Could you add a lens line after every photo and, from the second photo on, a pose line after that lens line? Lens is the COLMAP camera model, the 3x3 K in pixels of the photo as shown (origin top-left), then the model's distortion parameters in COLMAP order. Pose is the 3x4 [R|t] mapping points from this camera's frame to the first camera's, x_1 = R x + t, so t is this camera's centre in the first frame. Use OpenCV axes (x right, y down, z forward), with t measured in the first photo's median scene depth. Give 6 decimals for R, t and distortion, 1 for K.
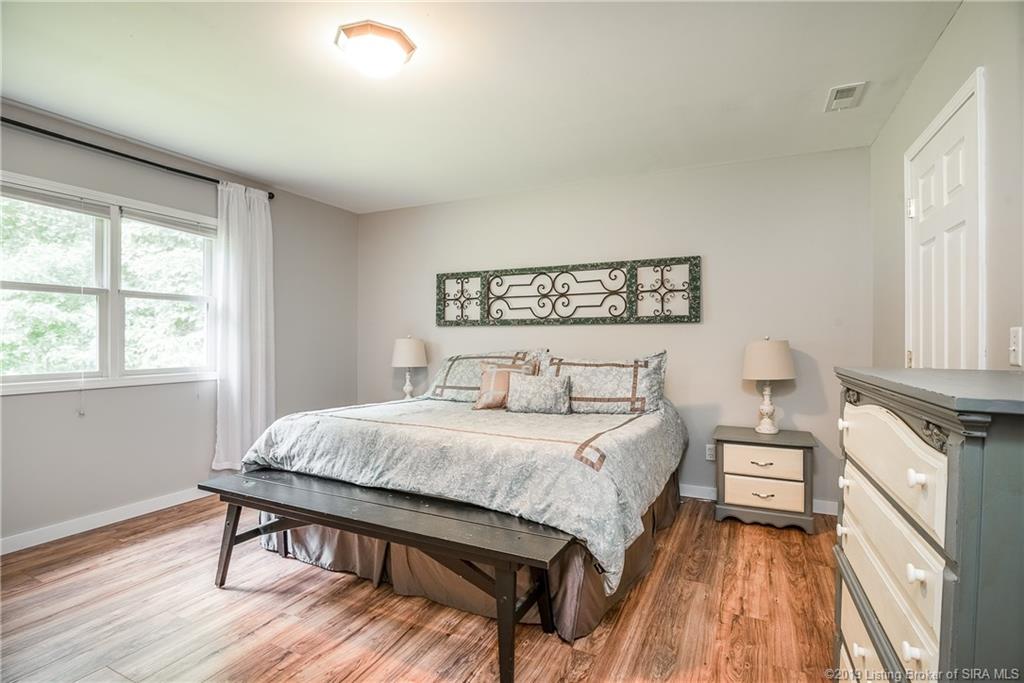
lens RADIAL K [[481.1, 0, 512.0], [0, 481.1, 341.5], [0, 0, 1]] dist [-0.062622, -0.000096]
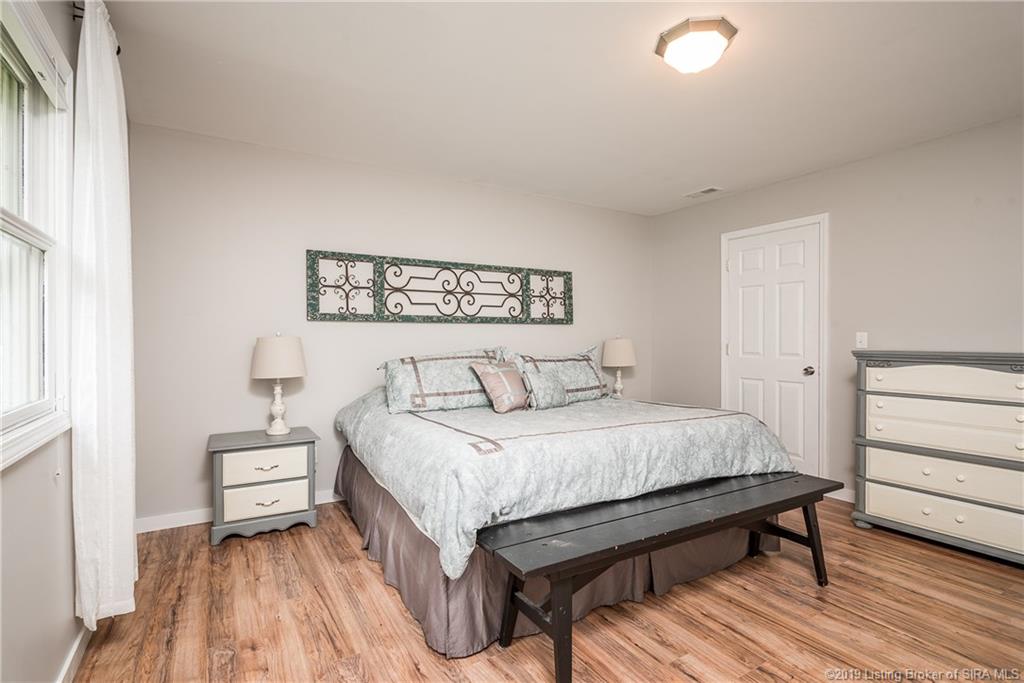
lens RADIAL K [[492.0, 0, 510.1], [0, 492.0, 325.0], [0, 0, 1]] dist [0.034906, -0.000049]
pose [[0.558861, 0.020317, 0.829012, -0.687065], [0.003647, 0.999630, -0.026957, -0.003234], [-0.829253, 0.018088, 0.558581, 0.359190]]
